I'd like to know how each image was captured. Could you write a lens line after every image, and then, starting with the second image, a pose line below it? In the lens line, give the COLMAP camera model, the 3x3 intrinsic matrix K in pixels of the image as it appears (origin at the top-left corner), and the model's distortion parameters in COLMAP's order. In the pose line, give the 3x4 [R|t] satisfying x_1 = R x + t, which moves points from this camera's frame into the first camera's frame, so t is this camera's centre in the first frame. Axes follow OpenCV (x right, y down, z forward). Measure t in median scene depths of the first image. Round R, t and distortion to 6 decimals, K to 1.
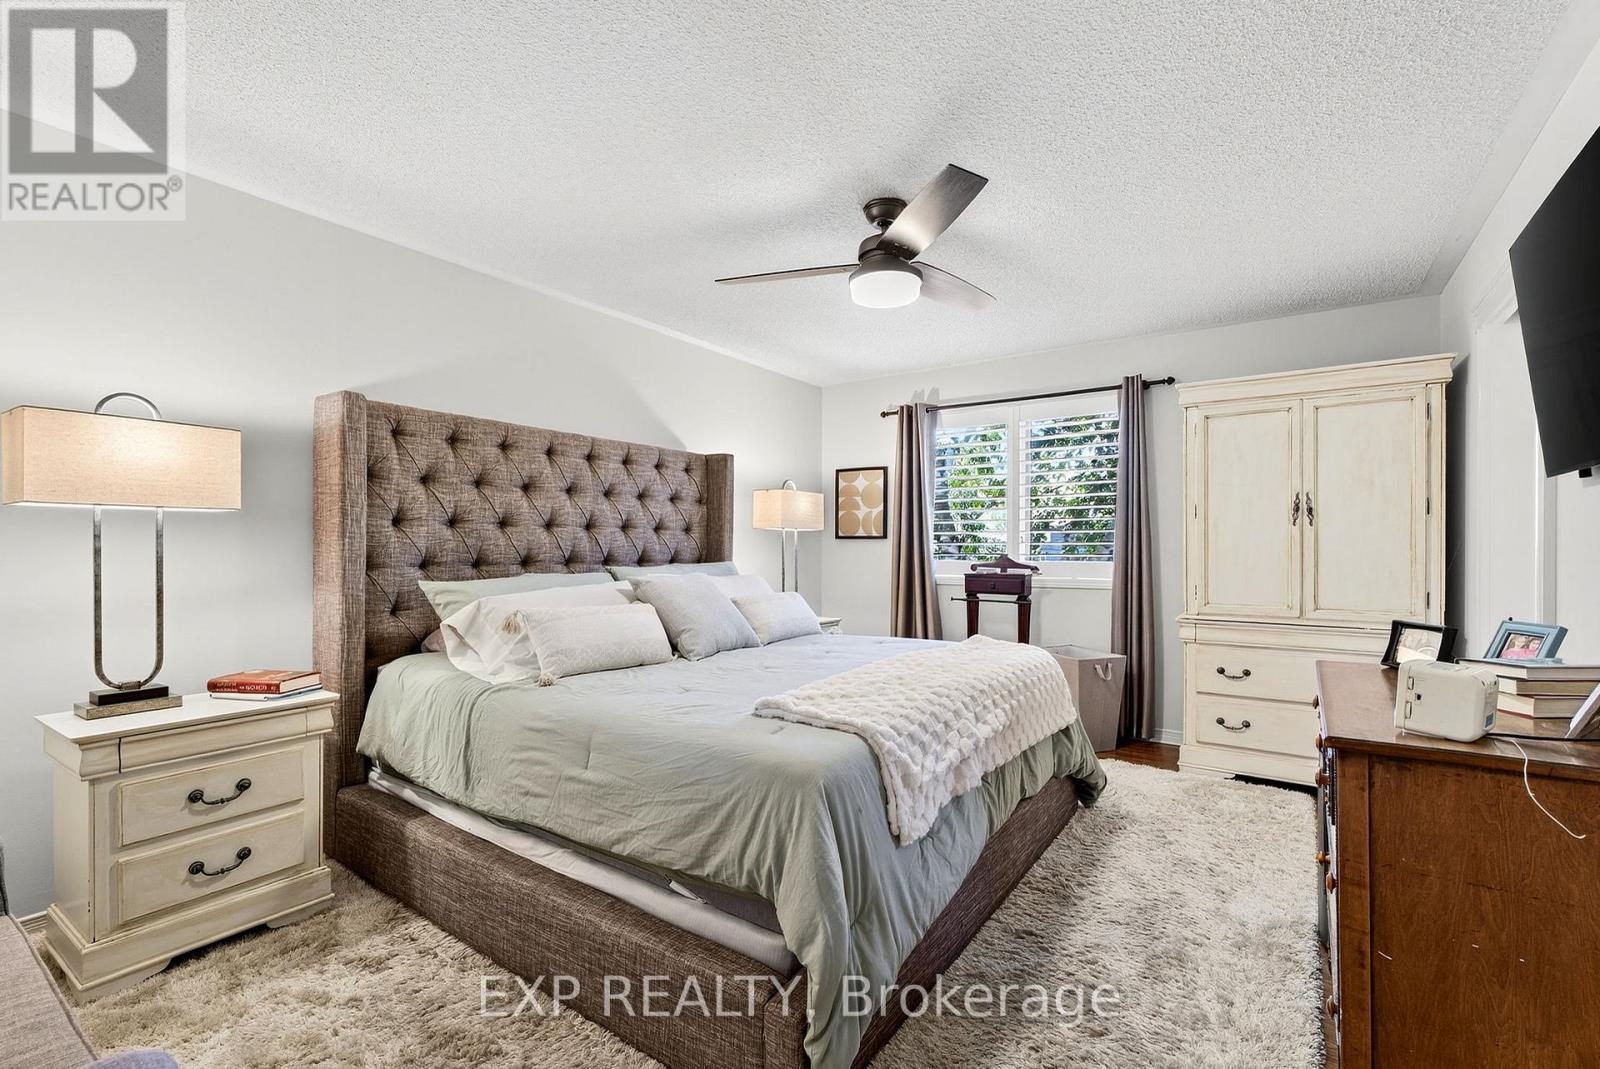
lens RADIAL K [[715.4, 0, 798.1], [0, 715.4, 542.8], [0, 0, 1]] dist [0.008752, -0.000401]
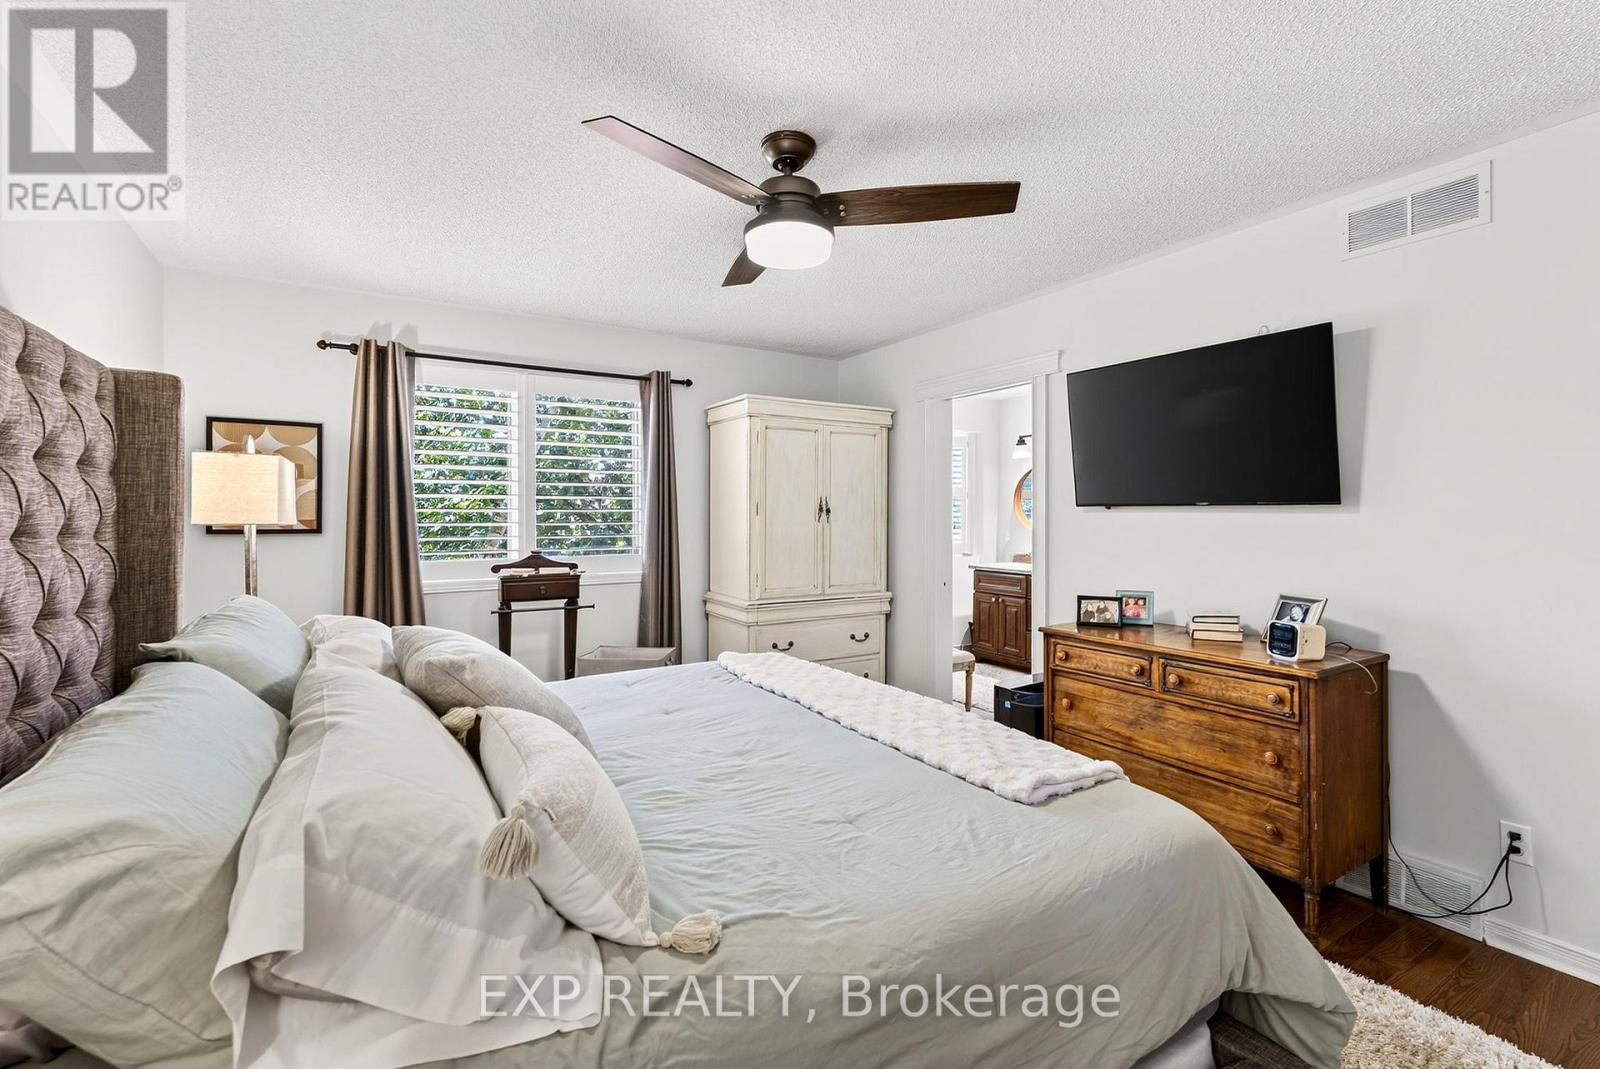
lens RADIAL K [[715.4, 0, 802.7], [0, 715.4, 509.1], [0, 0, 1]] dist [0.008752, -0.000401]
pose [[0.396510, 0.006292, 0.918009, -0.368073], [-0.003852, 0.999979, -0.005190, -0.031057], [-0.918022, -0.001478, 0.396526, 0.395491]]
